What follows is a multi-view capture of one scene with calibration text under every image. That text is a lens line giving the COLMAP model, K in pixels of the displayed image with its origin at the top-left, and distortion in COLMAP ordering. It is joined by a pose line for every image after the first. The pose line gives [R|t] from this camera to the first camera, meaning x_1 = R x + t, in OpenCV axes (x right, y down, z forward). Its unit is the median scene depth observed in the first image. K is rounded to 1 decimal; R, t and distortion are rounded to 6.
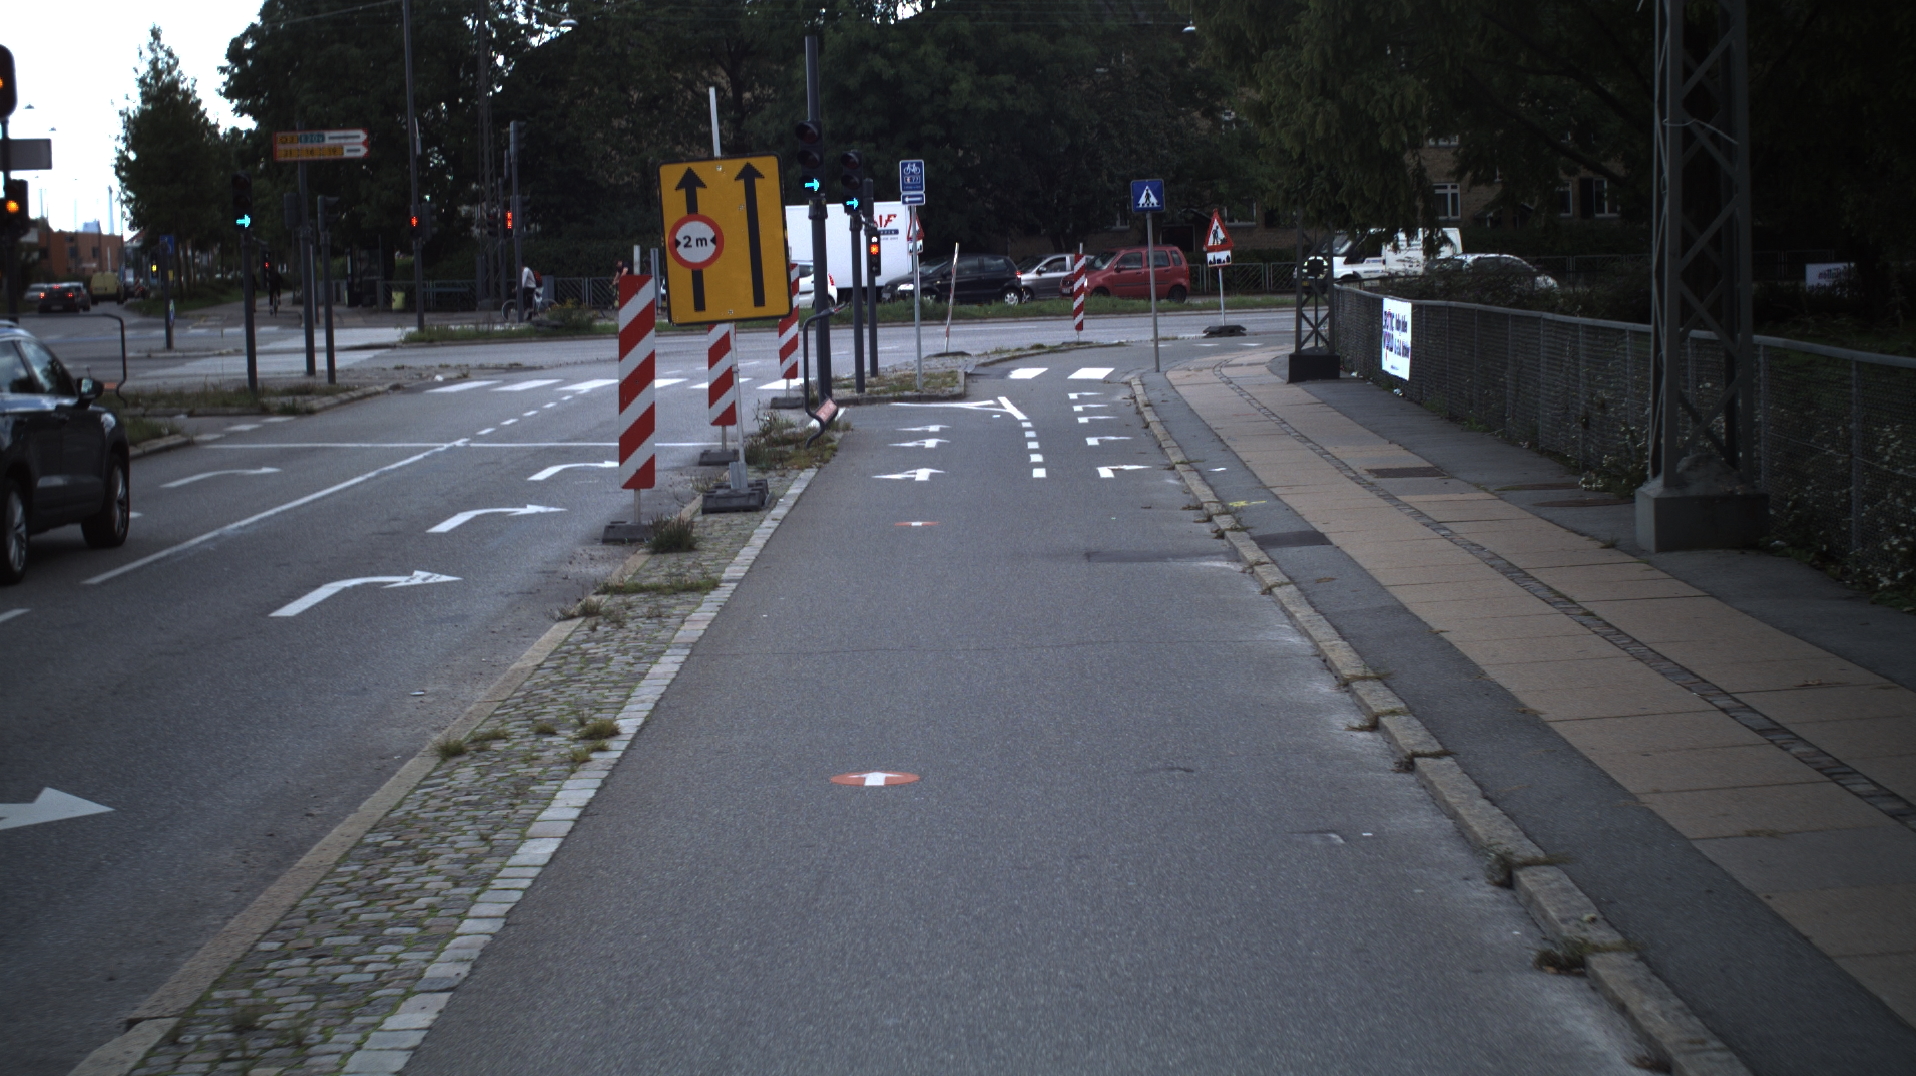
lens RADIAL K [[3480.7, 0, 958.0], [0, 3480.7, 538.0], [0, 0, 1]] dist [-0.363150, 0.920385]
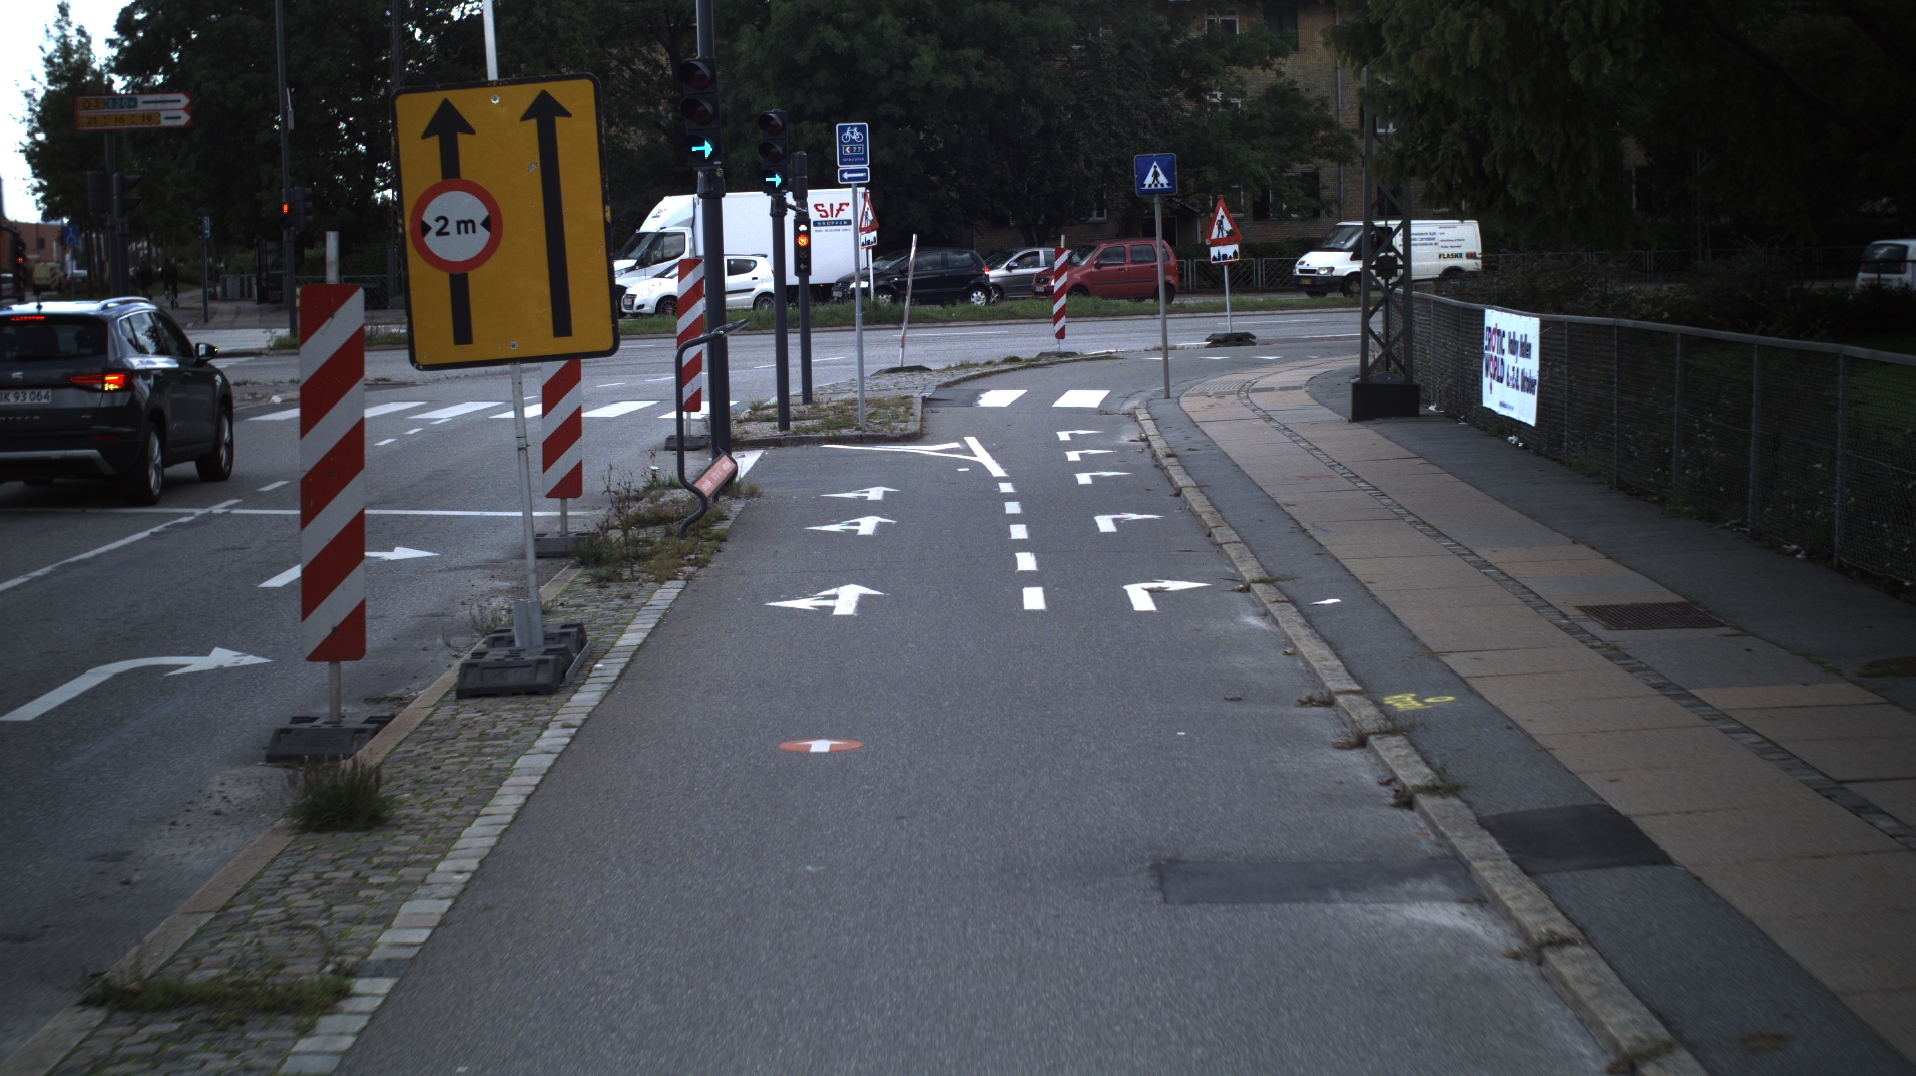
lens RADIAL K [[3480.7, 0, 958.0], [0, 3480.7, 538.0], [0, 0, 1]] dist [-0.363150, 0.920385]
pose [[0.999940, 0.002602, 0.010636, 0.001247], [-0.002622, 0.999995, 0.001866, -0.012275], [-0.010631, -0.001894, 0.999942, 0.150225]]
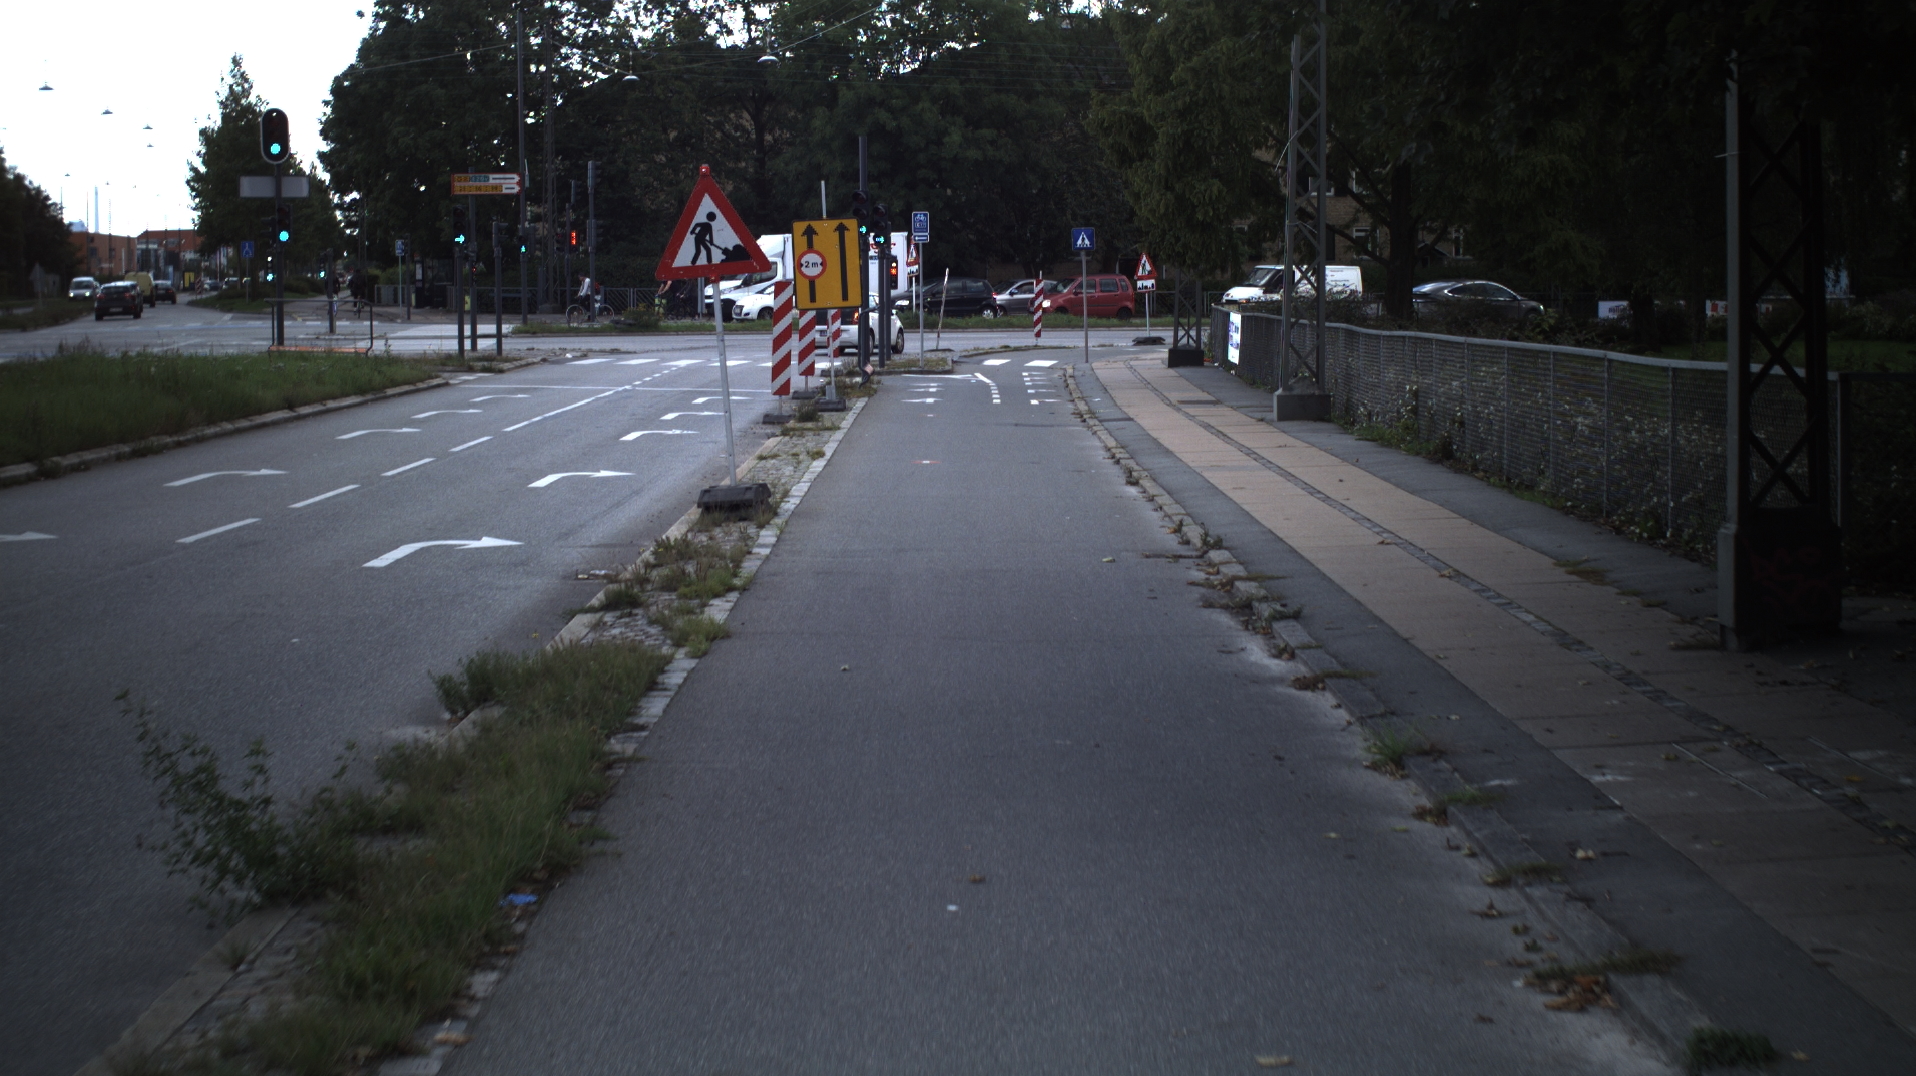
lens RADIAL K [[3480.7, 0, 958.0], [0, 3480.7, 538.0], [0, 0, 1]] dist [-0.363150, 0.920385]
pose [[0.999609, 0.026978, 0.007388, -0.002848], [-0.026925, 0.999612, -0.007125, 0.025231], [-0.007578, 0.006924, 0.999947, -0.300405]]
